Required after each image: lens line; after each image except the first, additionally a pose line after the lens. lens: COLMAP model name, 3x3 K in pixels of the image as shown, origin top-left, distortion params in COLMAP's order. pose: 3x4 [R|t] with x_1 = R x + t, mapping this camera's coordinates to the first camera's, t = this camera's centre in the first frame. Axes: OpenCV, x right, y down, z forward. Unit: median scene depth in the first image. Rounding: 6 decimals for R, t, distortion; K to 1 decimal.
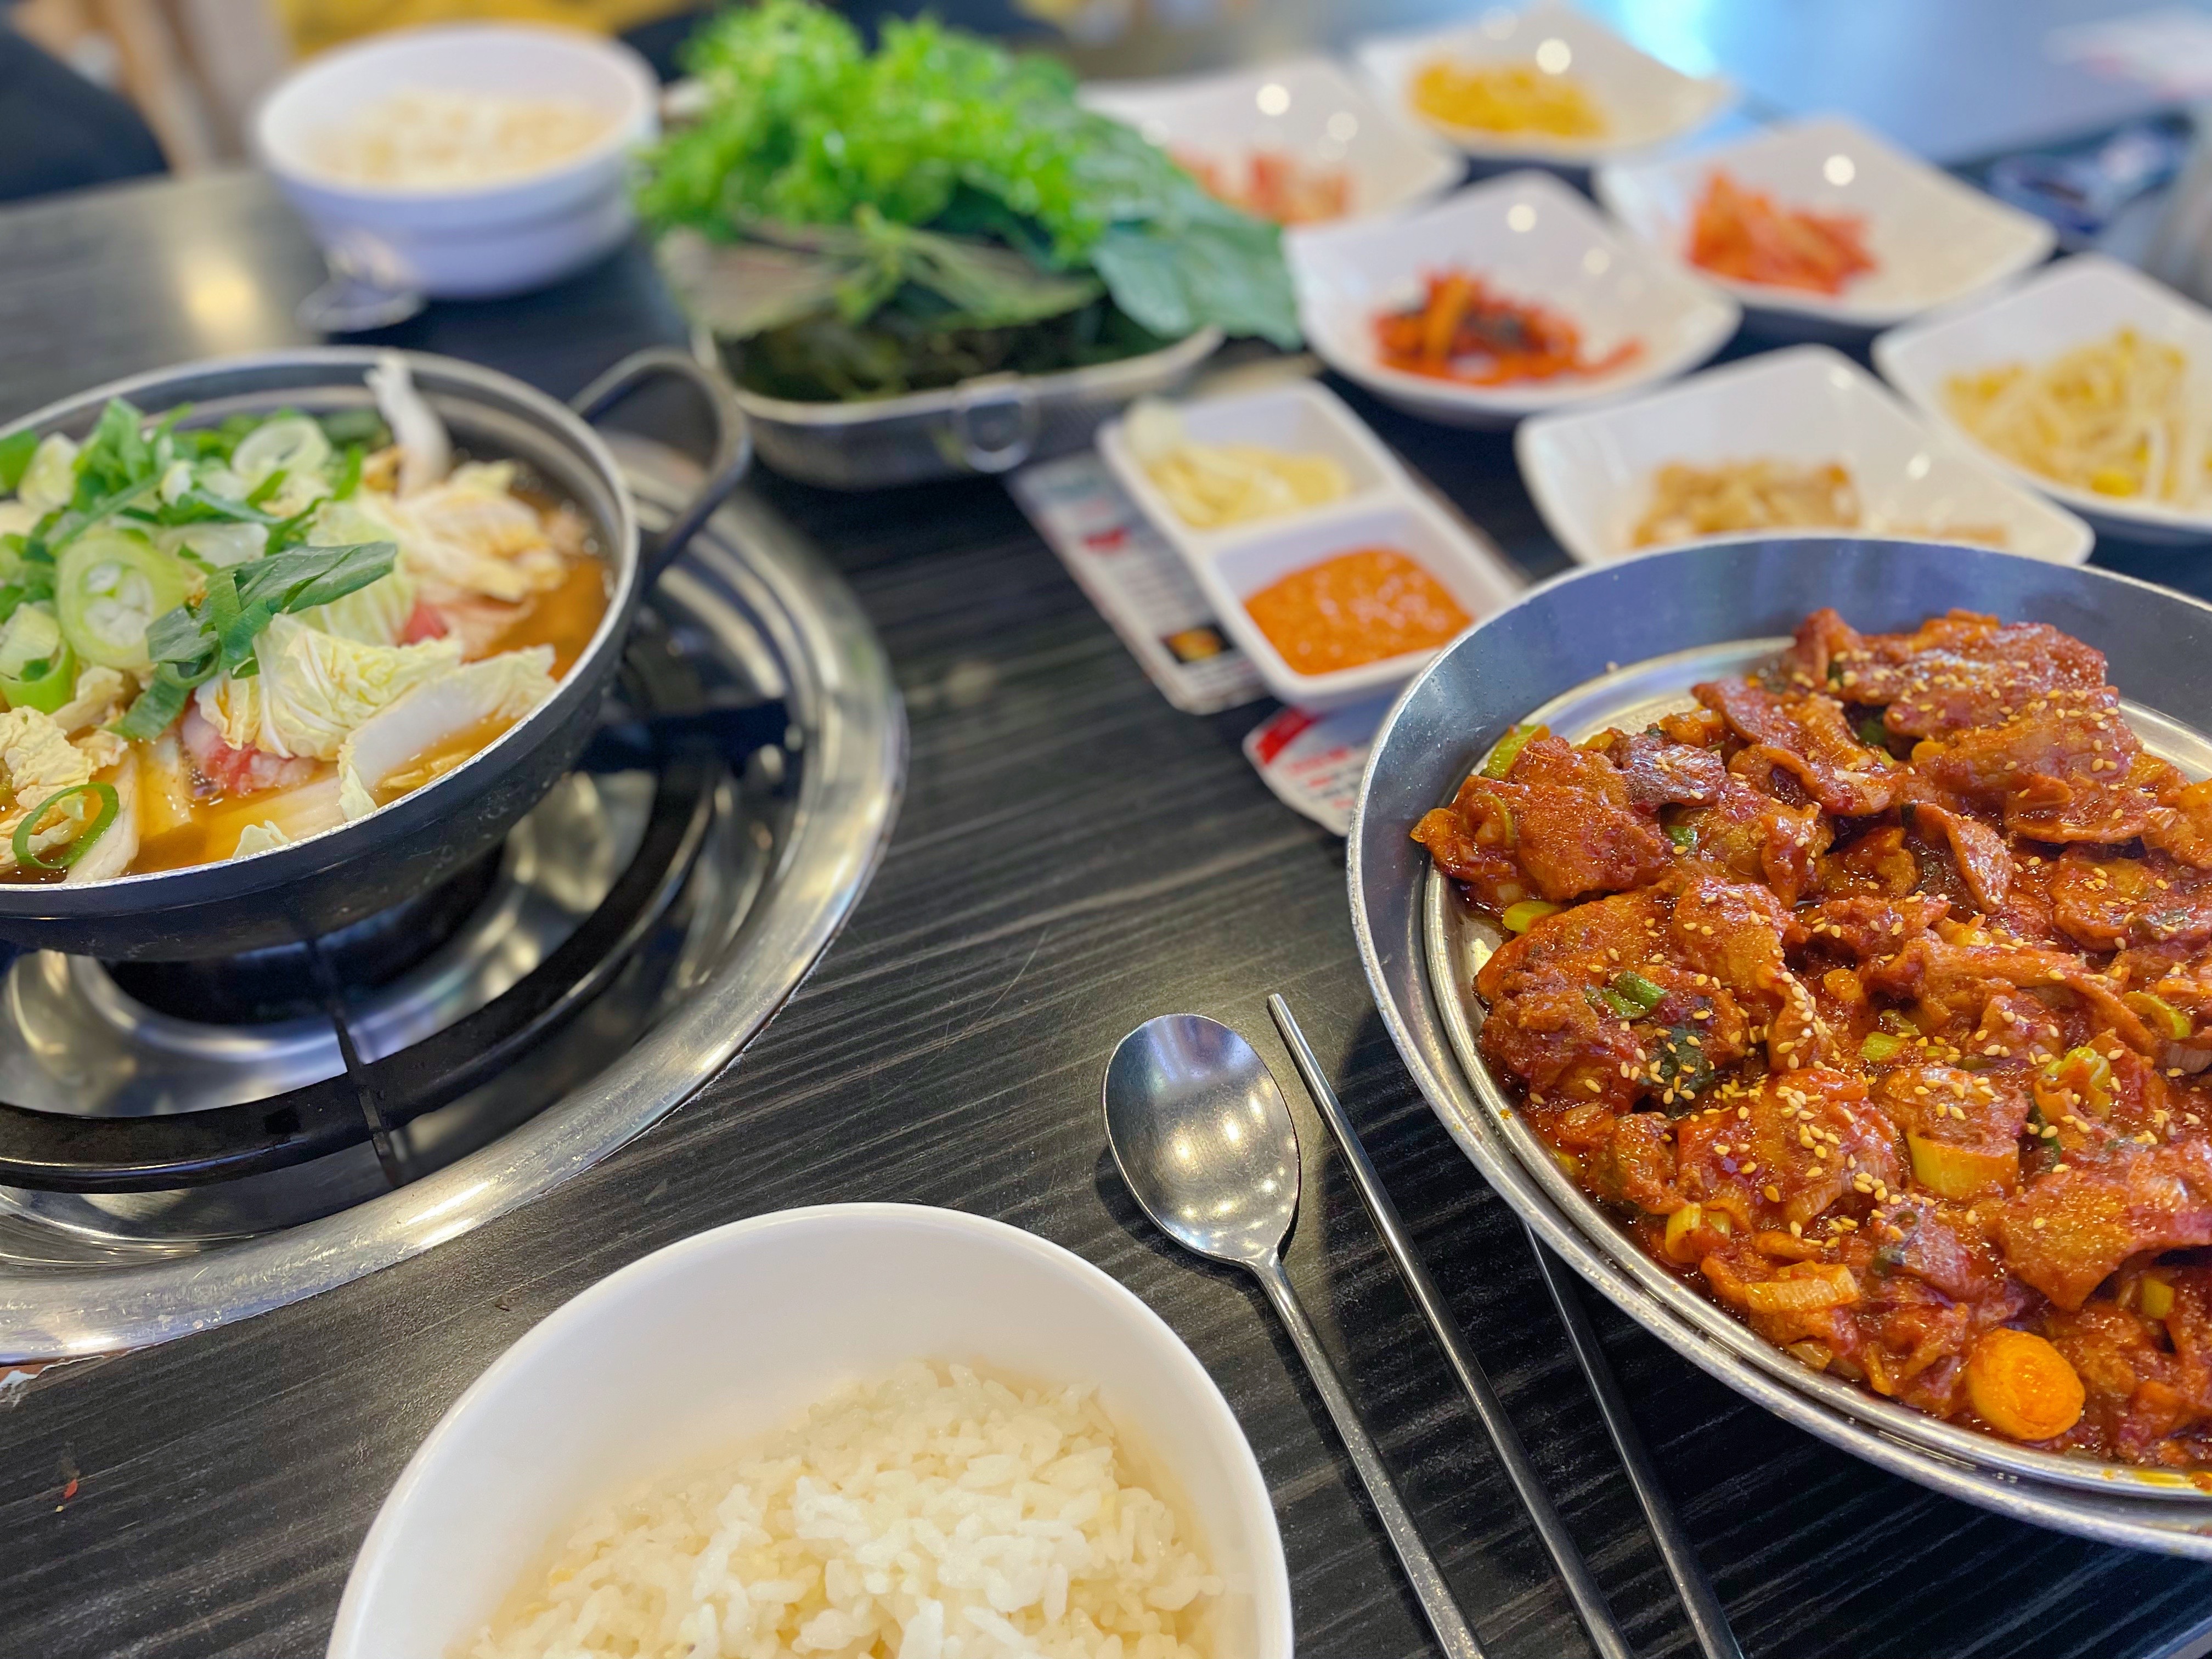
lens RADIAL K [[1683.7, 0, 1050.8], [0, 1683.7, 775.9], [0, 0, 1]] dist [0.051290, -0.095960]
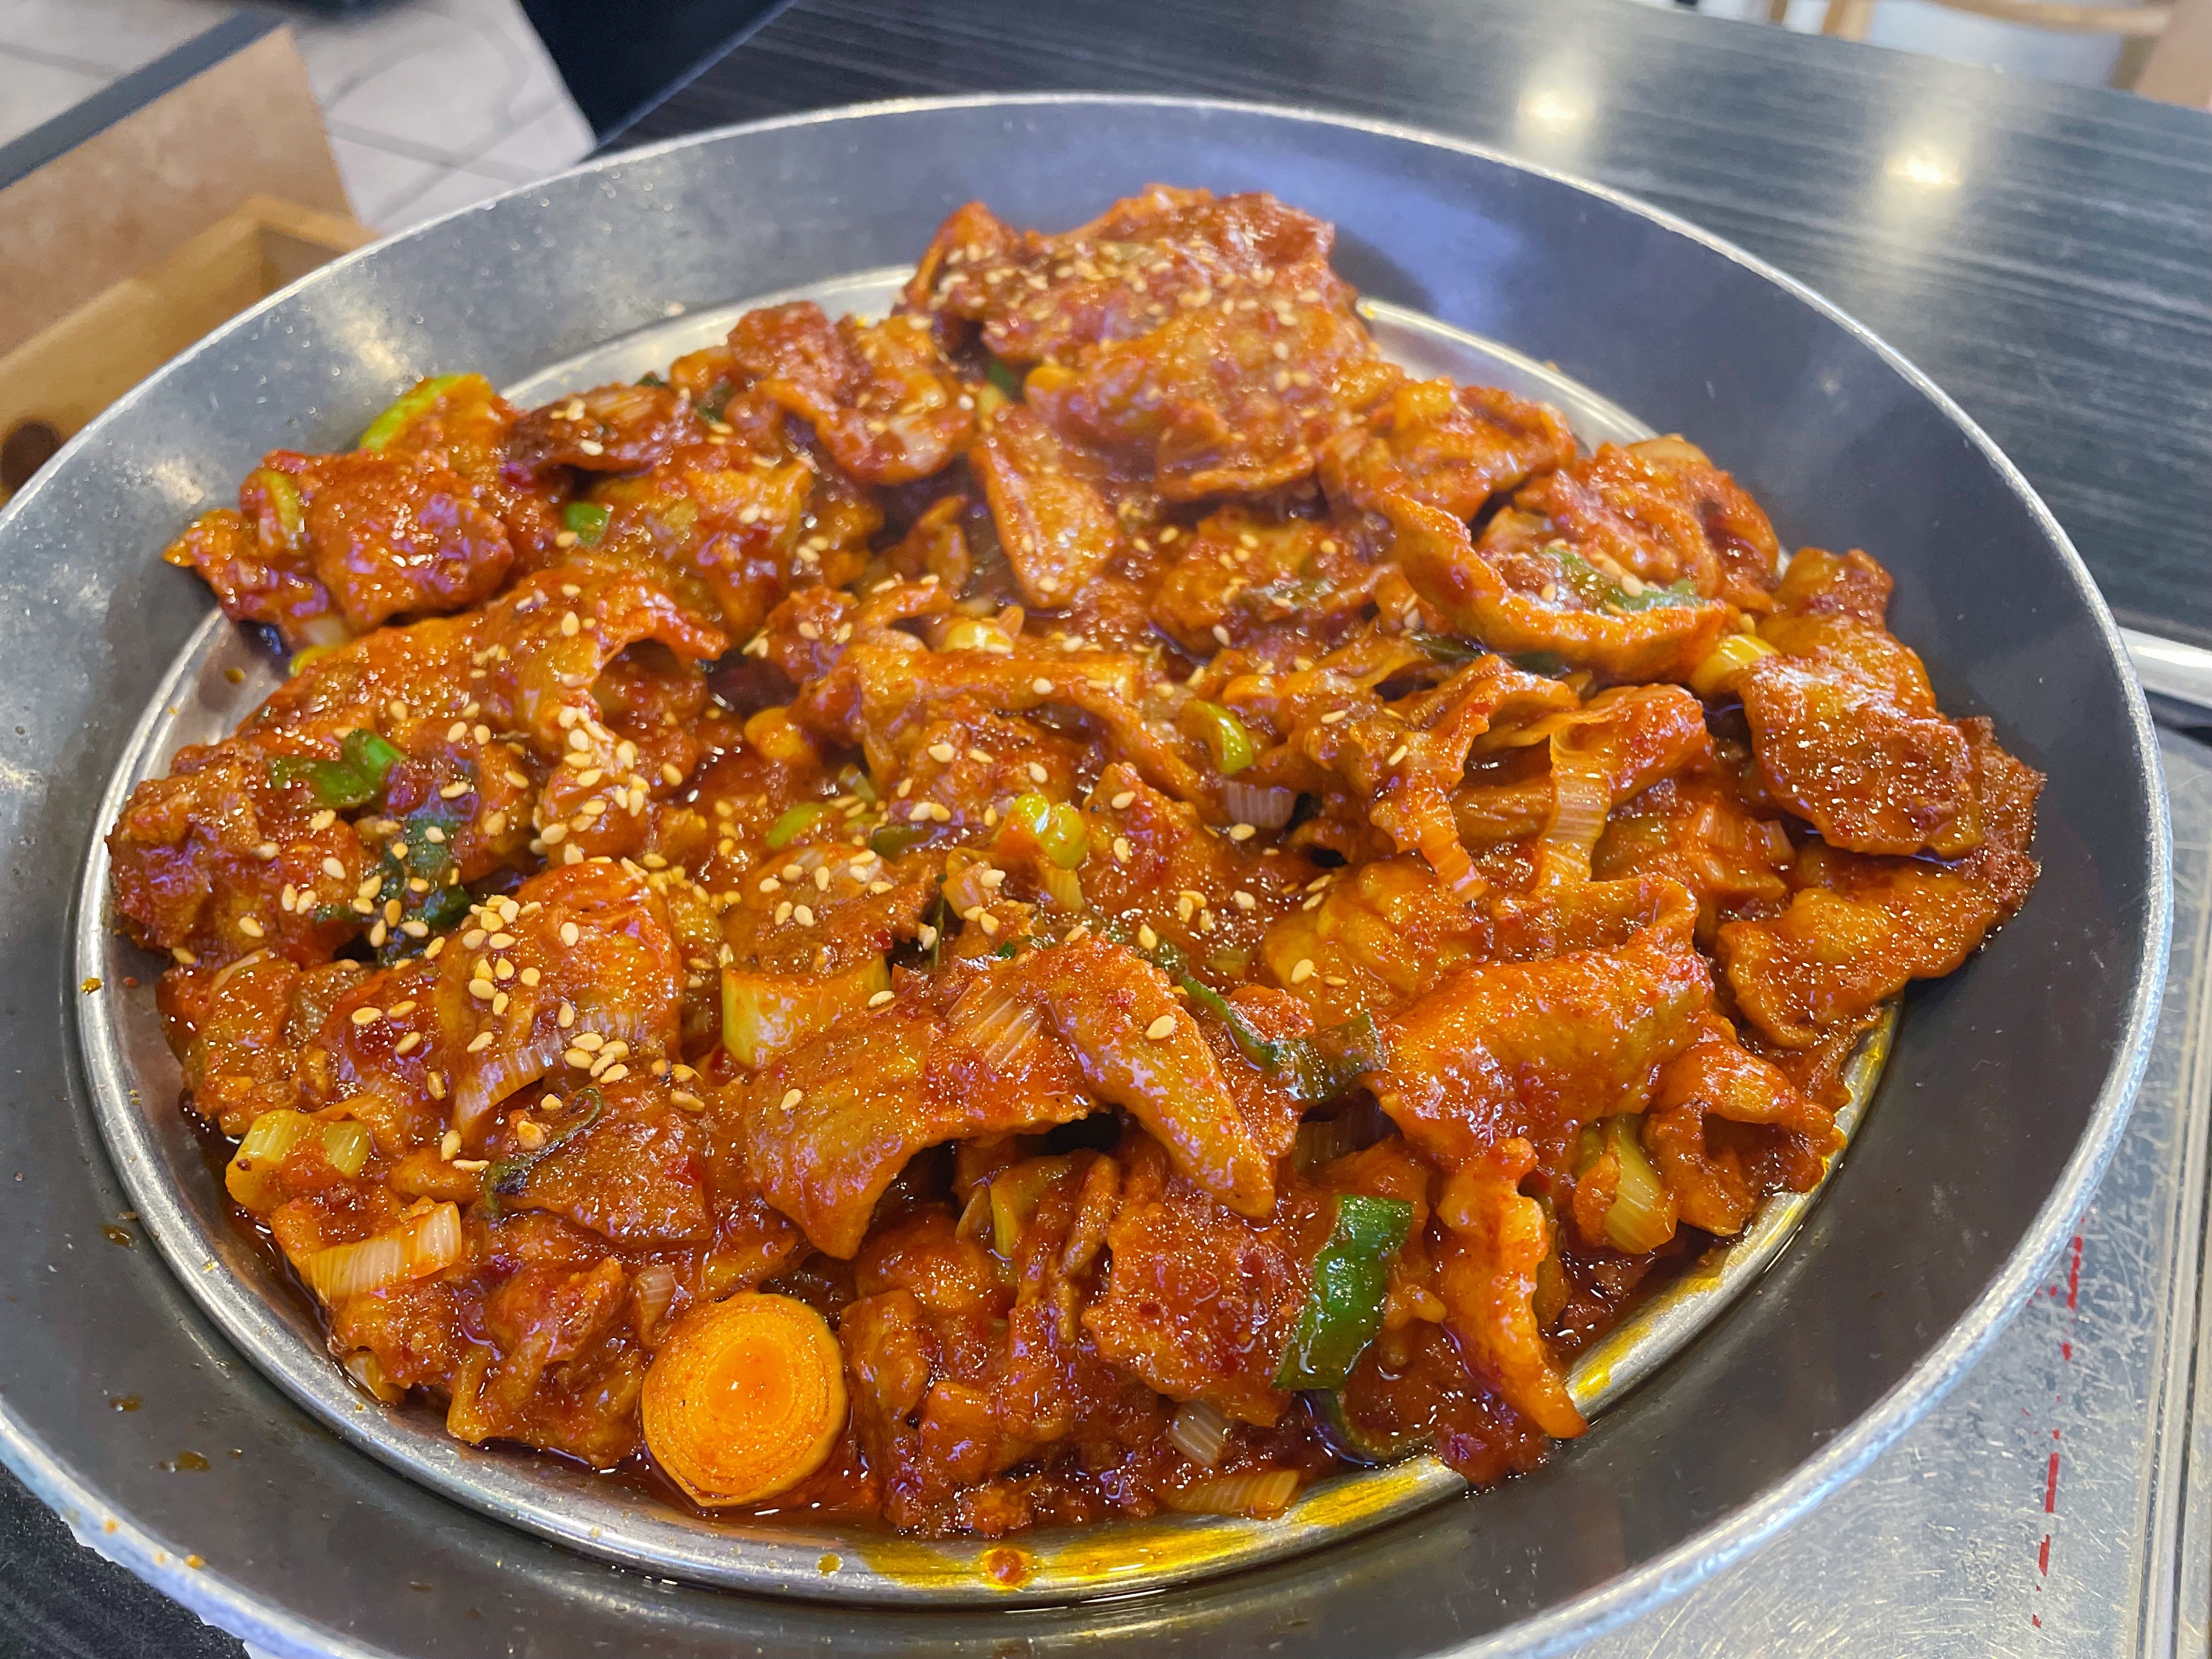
lens RADIAL K [[1718.2, 0, 1208.2], [0, 1718.2, 827.6], [0, 0, 1]] dist [-0.005110, -0.004851]
pose [[0.992555, -0.076157, 0.095056, 0.504854], [0.069029, 0.994704, 0.076148, 0.108657], [-0.100352, -0.069020, 0.992555, 0.334031]]
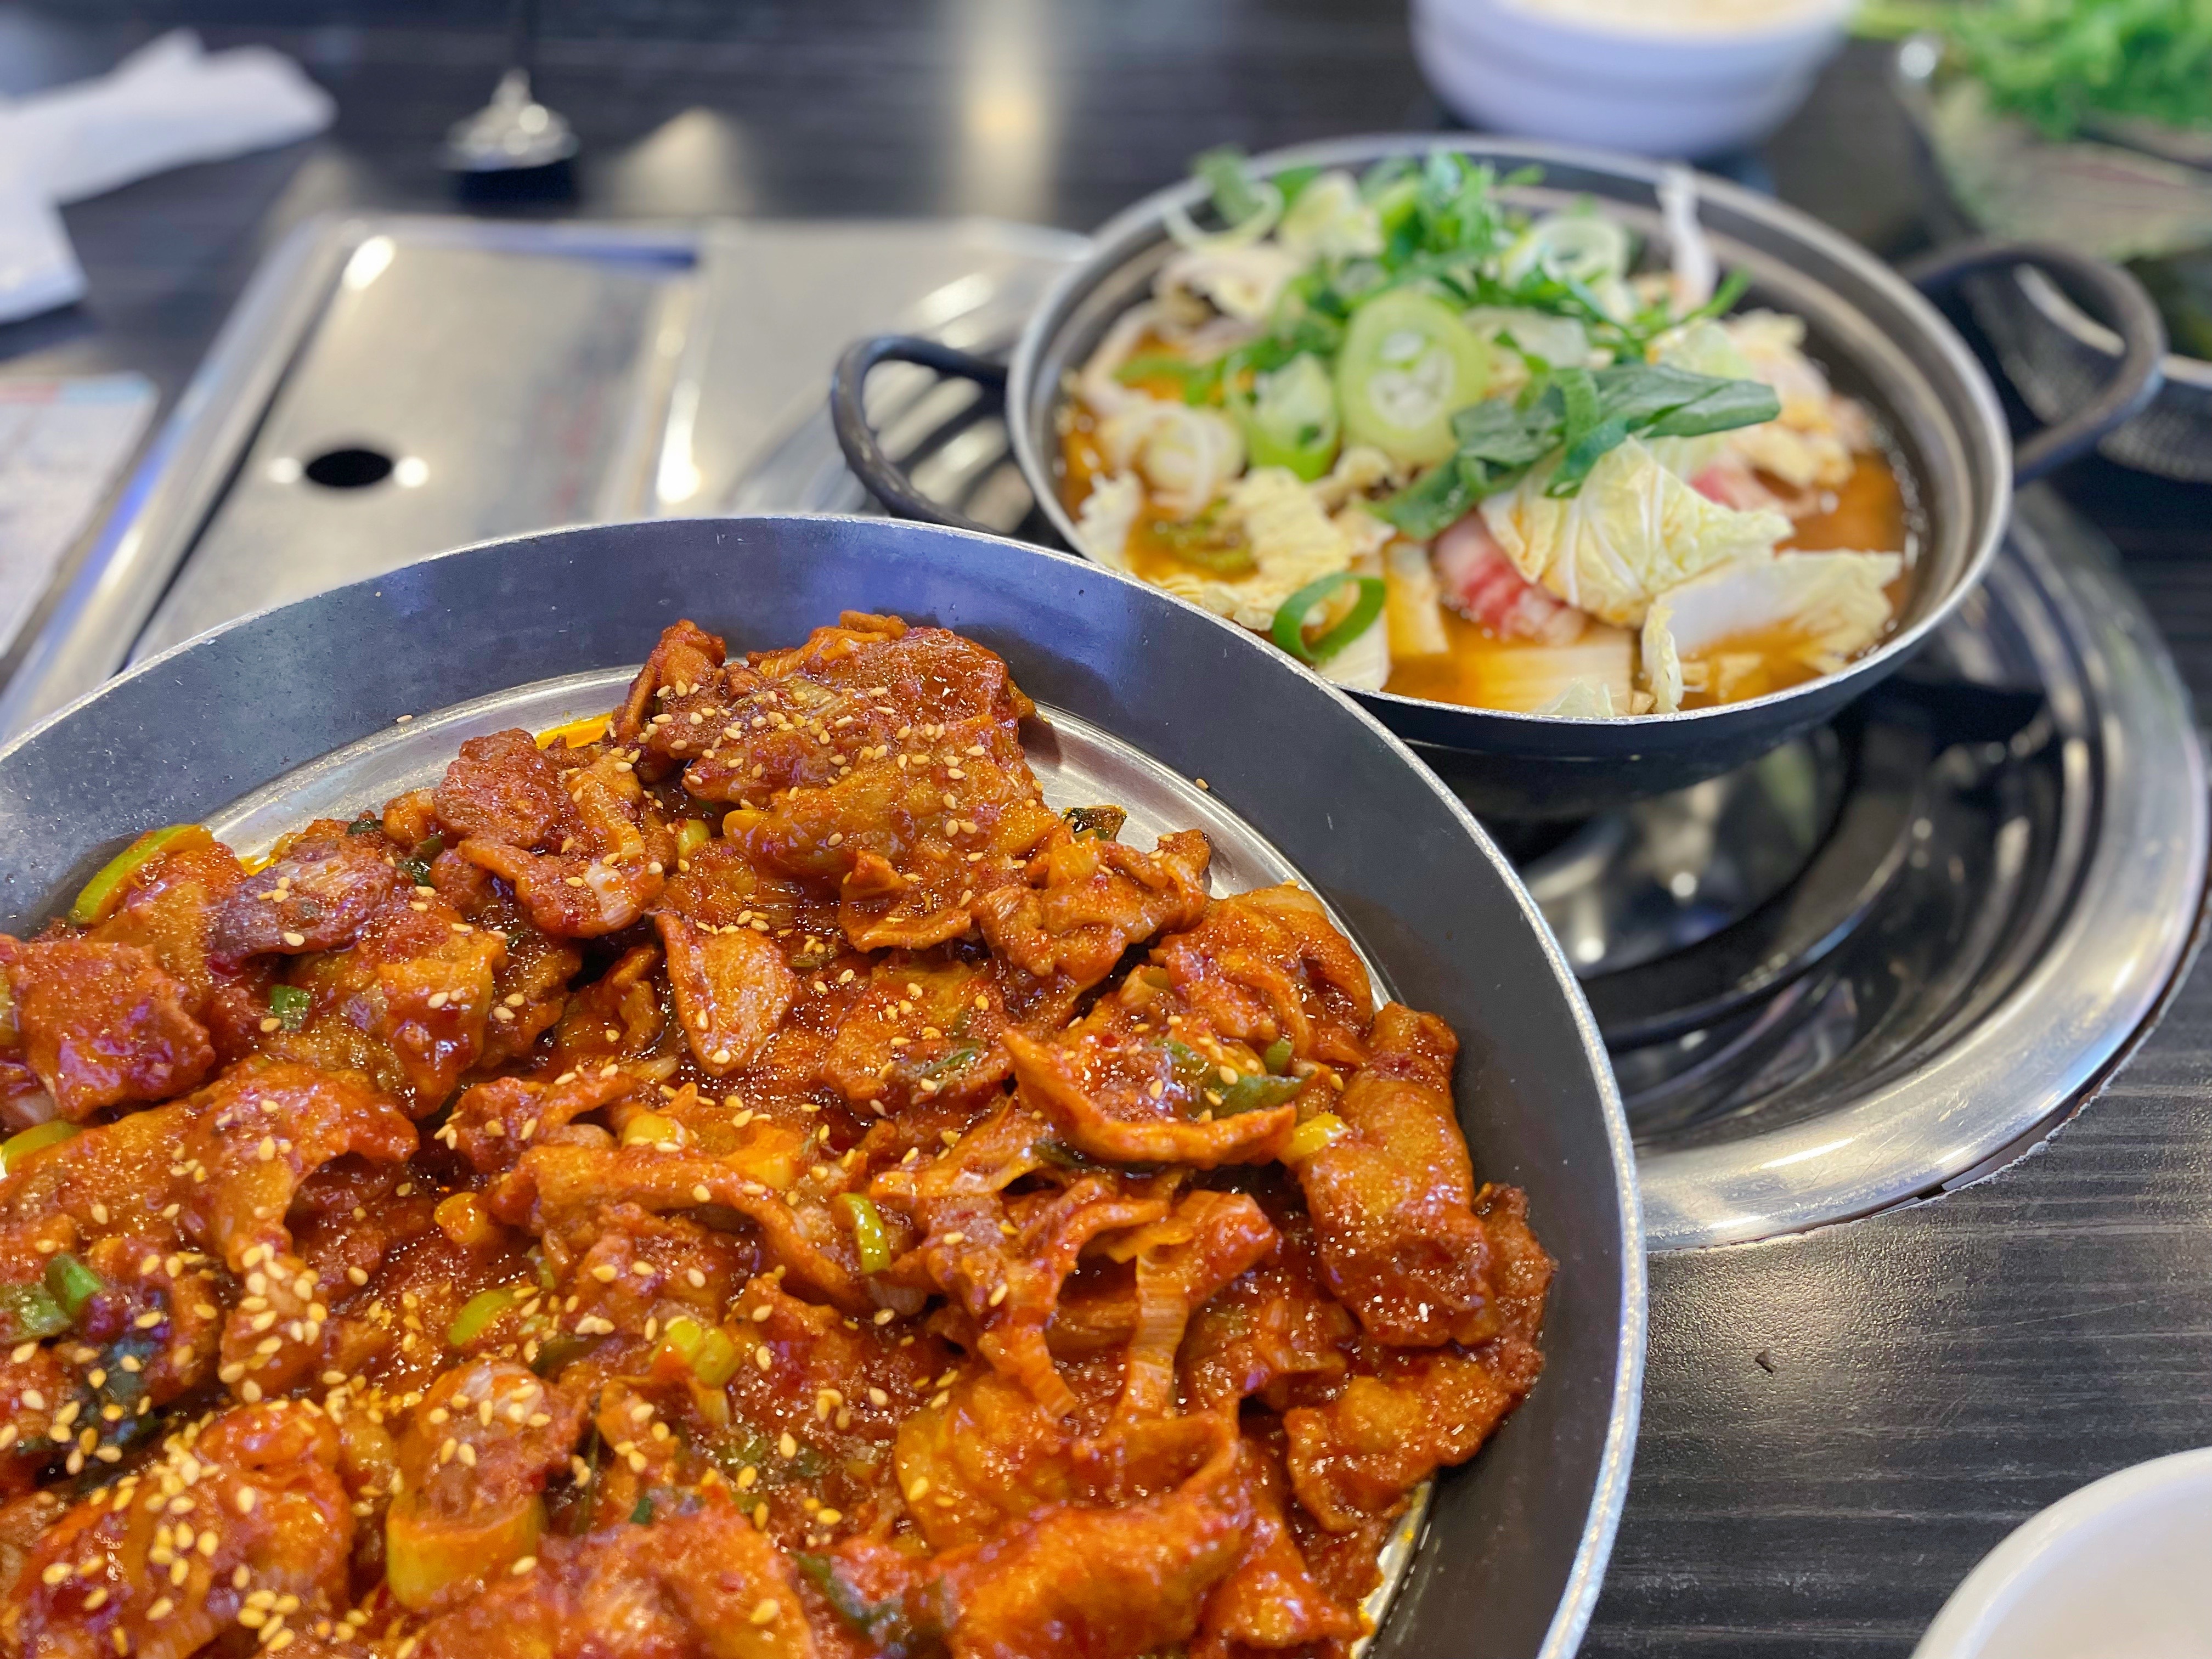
lens RADIAL K [[1702.4, 0, 1251.9], [0, 1702.4, 706.6], [0, 0, 1]] dist [-0.003119, -0.035692]
pose [[0.973171, -0.073721, 0.217951, 0.576693], [0.071790, 0.997279, 0.016779, -0.060696], [-0.218595, -0.000682, 0.975815, 0.251861]]
